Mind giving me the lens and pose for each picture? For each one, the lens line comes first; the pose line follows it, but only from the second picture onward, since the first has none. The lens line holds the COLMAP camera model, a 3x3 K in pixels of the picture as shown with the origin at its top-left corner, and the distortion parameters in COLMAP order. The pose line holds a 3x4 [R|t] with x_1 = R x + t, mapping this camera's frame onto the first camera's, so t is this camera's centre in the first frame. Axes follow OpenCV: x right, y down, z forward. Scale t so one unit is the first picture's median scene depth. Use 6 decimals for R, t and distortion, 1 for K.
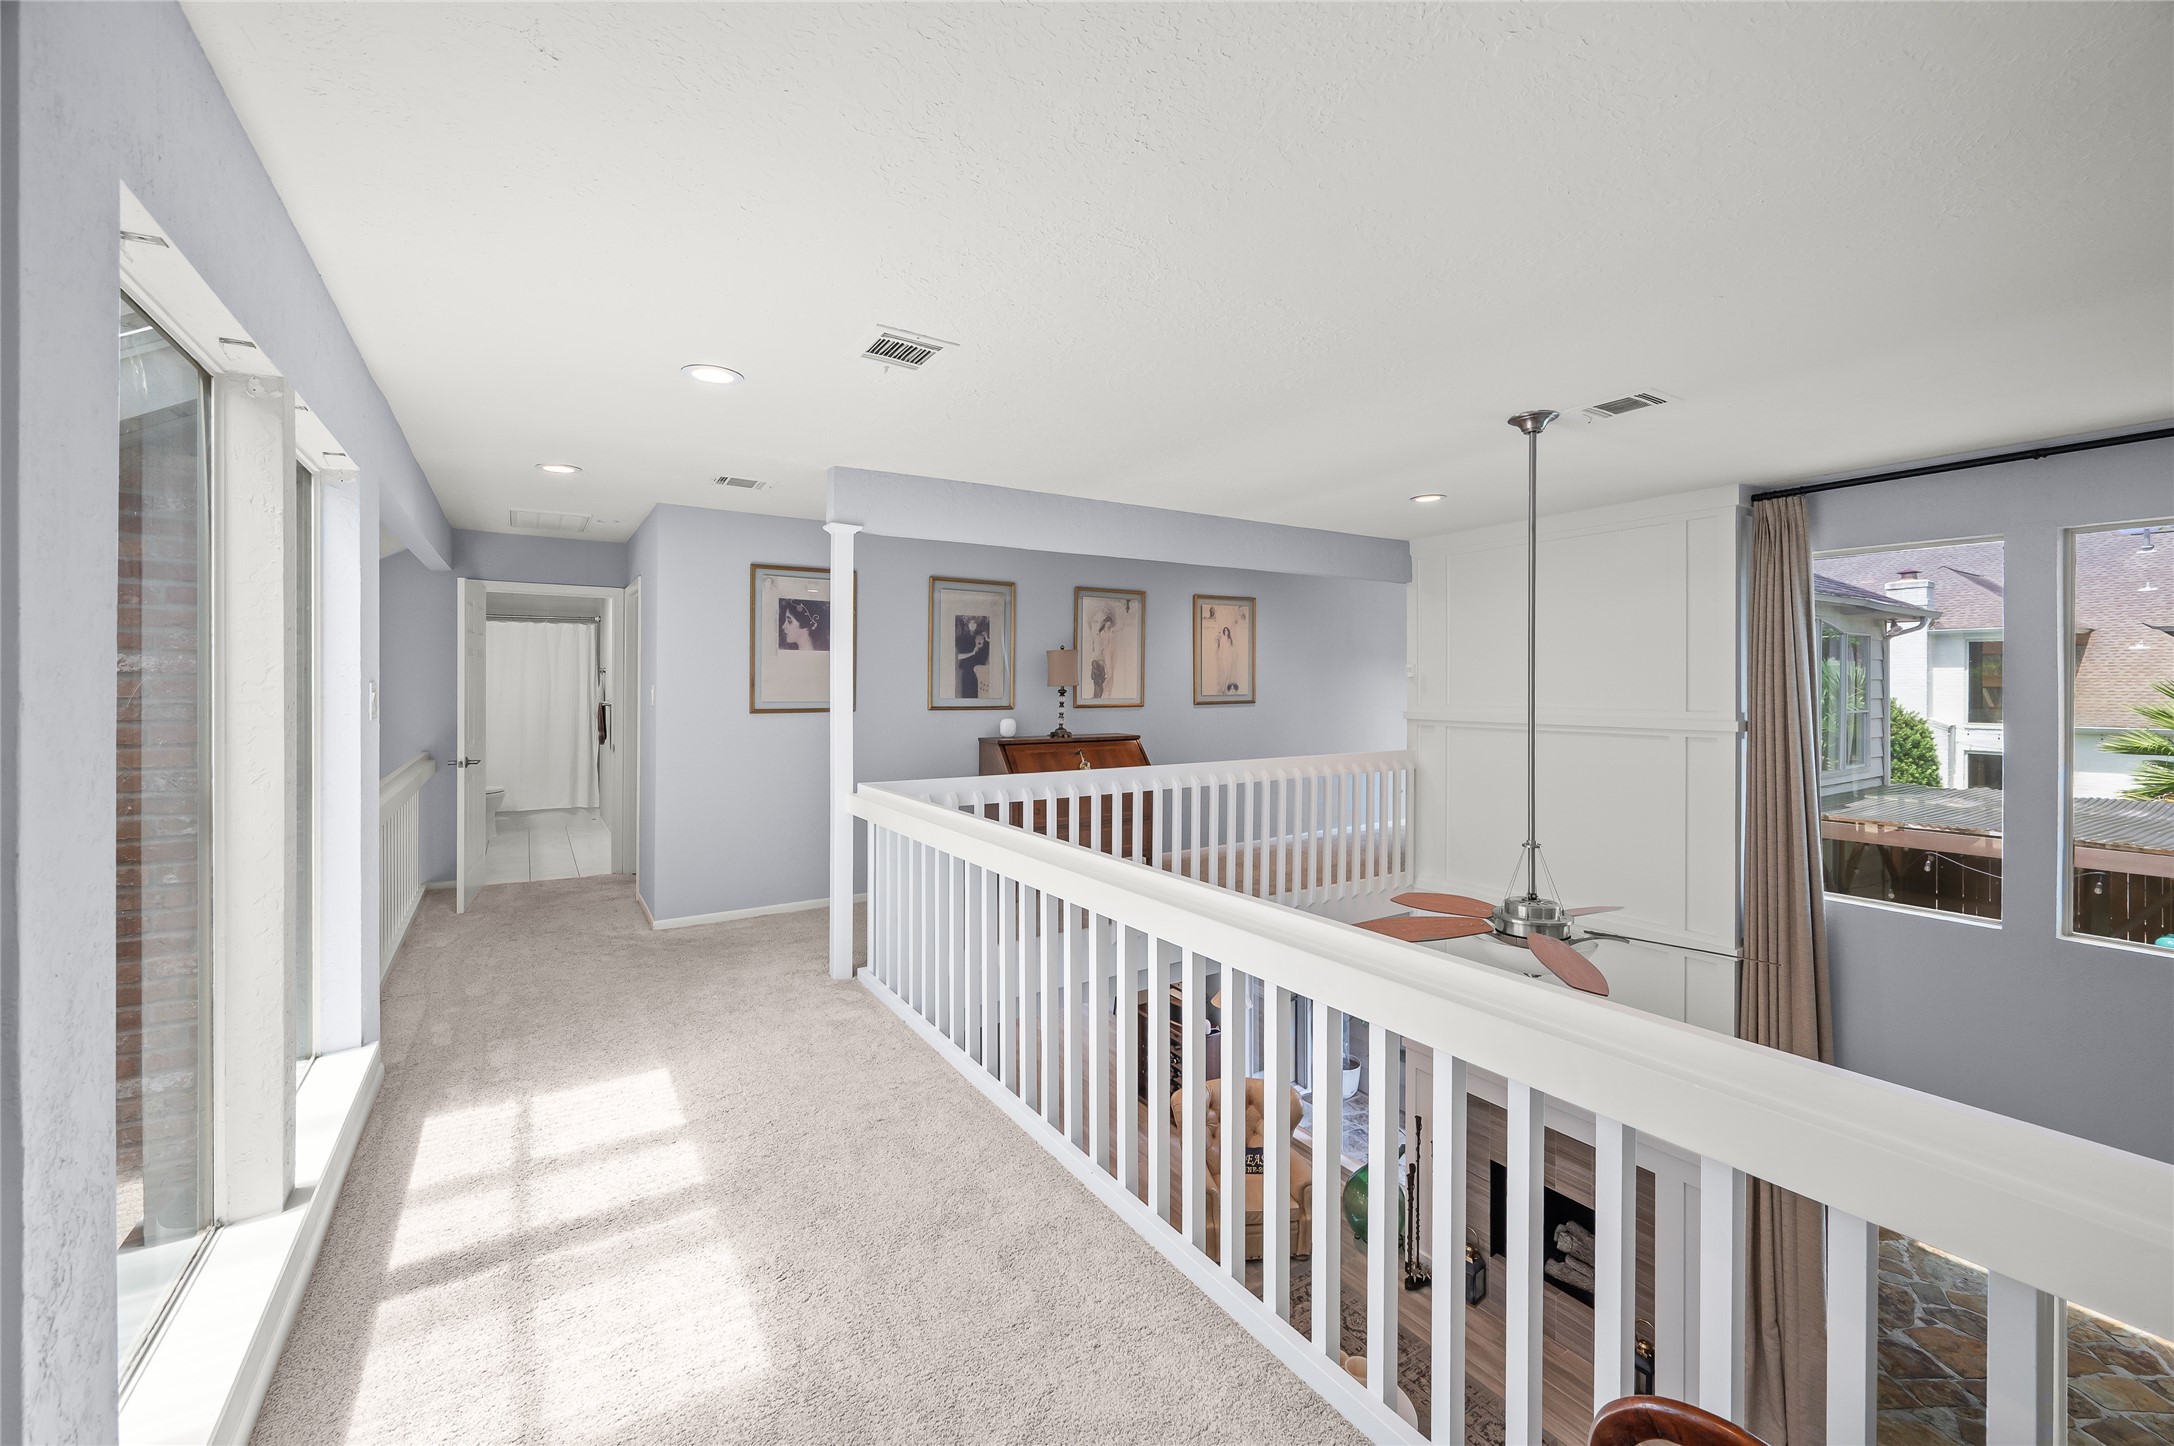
lens RADIAL K [[877.5, 0, 1092.1], [0, 877.5, 703.1], [0, 0, 1]] dist [-0.002754, 0.000534]
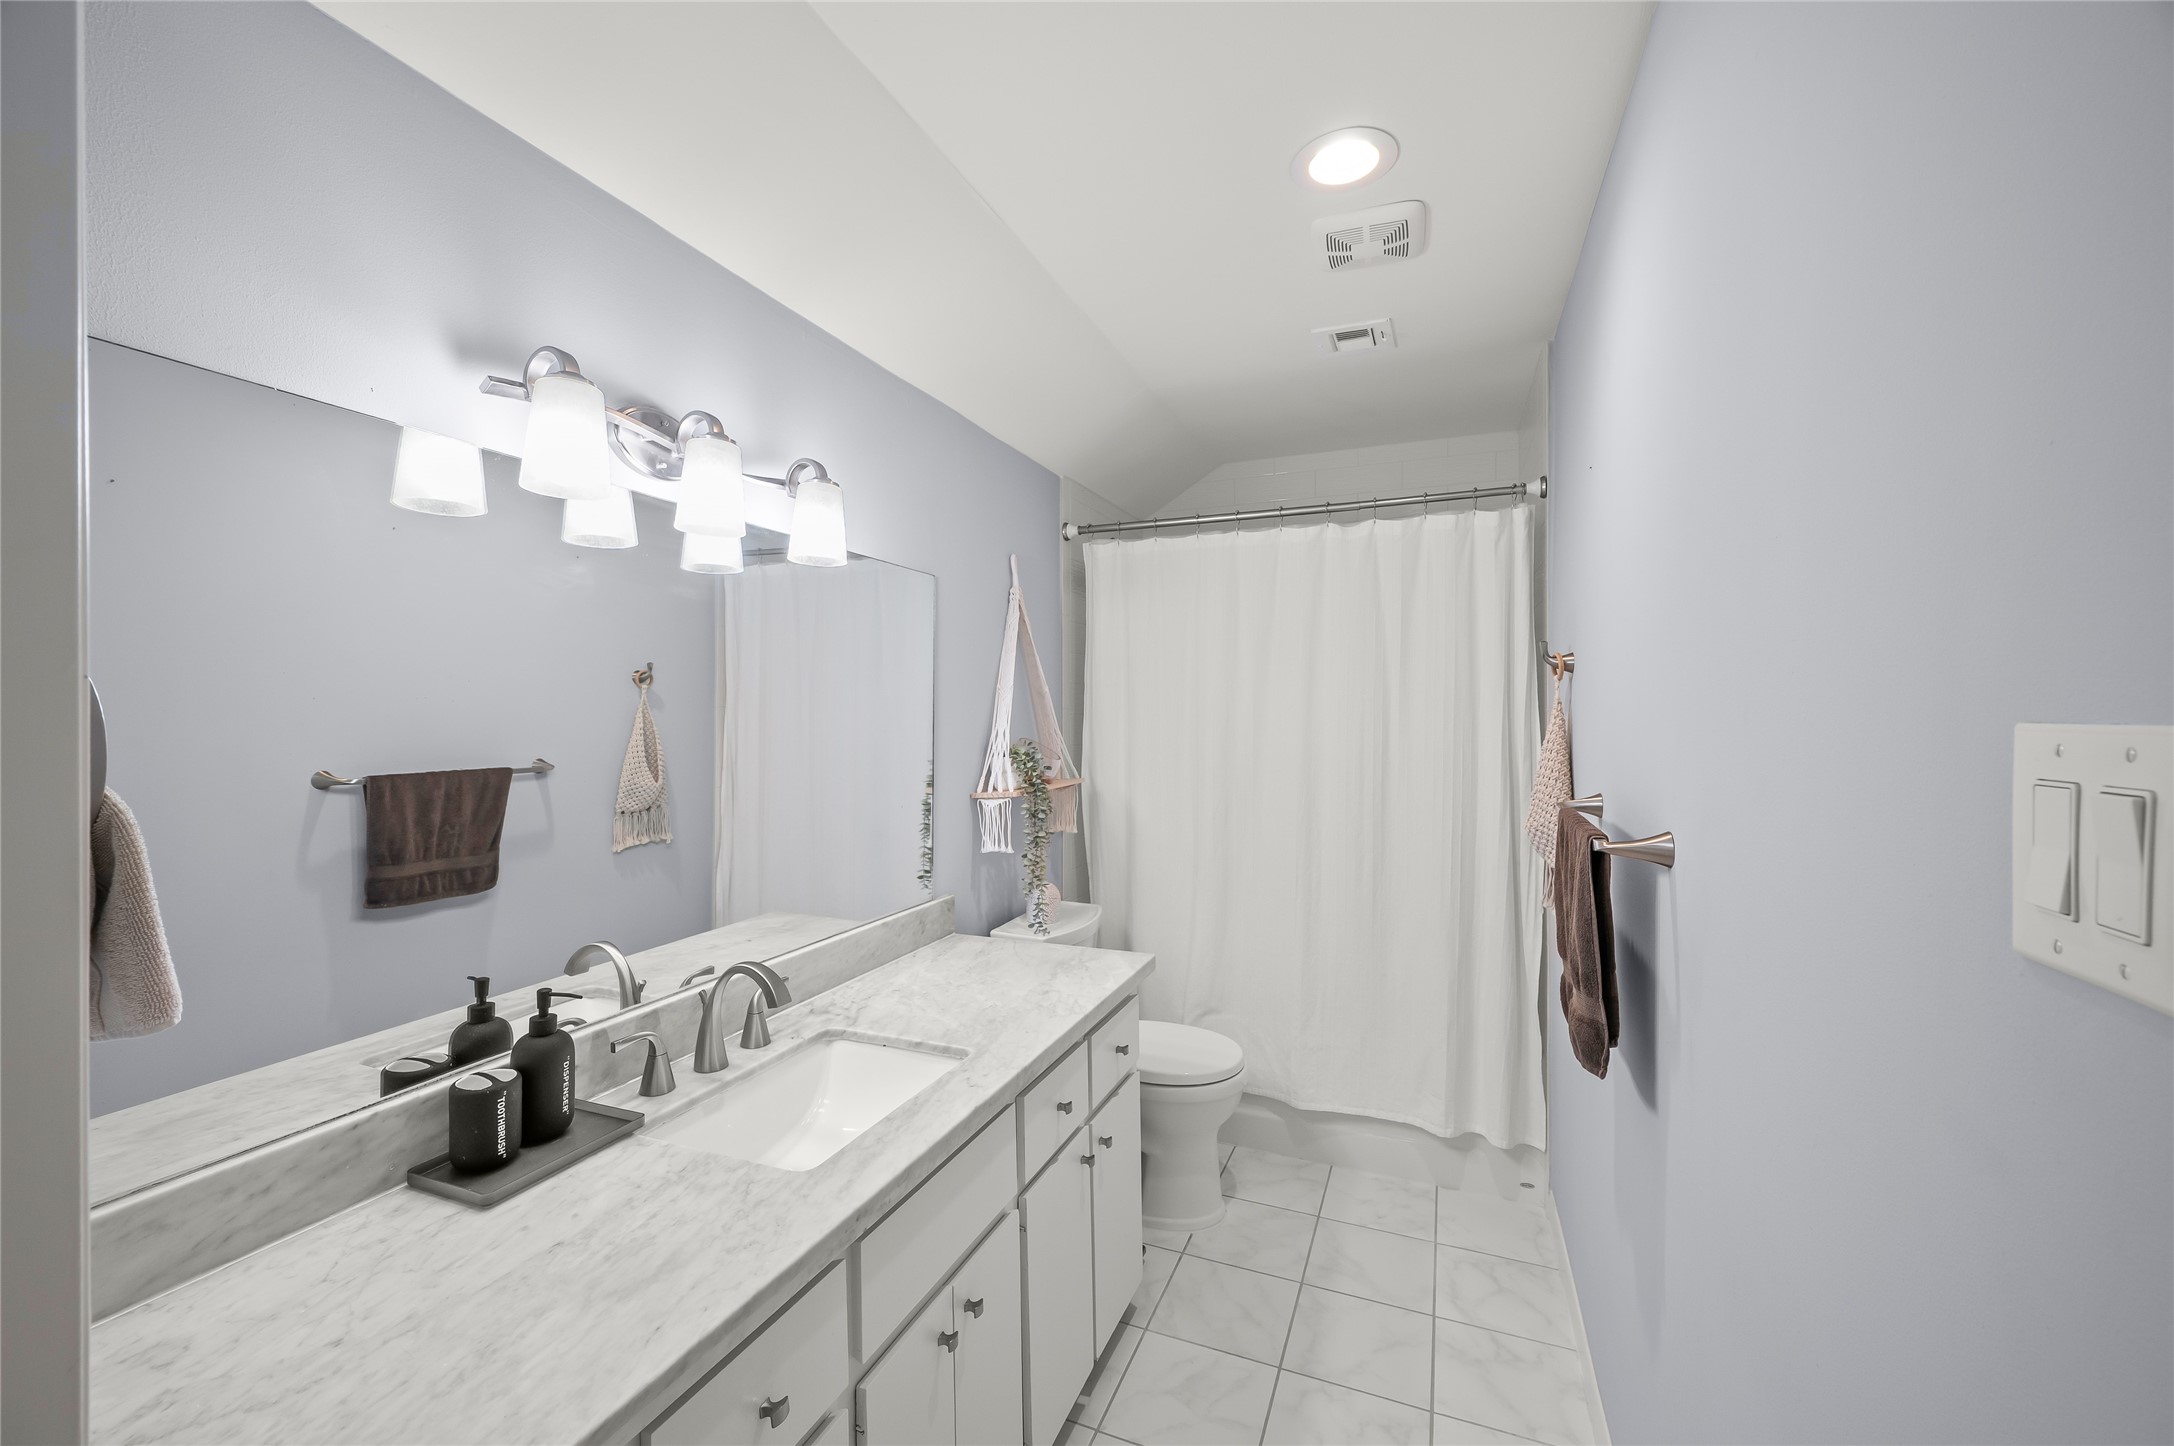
lens RADIAL K [[877.5, 0, 1092.1], [0, 877.5, 703.1], [0, 0, 1]] dist [-0.002754, 0.000534]
pose [[0.555319, -0.008807, -0.831591, -0.412820], [0.002235, 0.999956, -0.009097, -0.023151], [0.831634, 0.003193, 0.555314, 0.730584]]
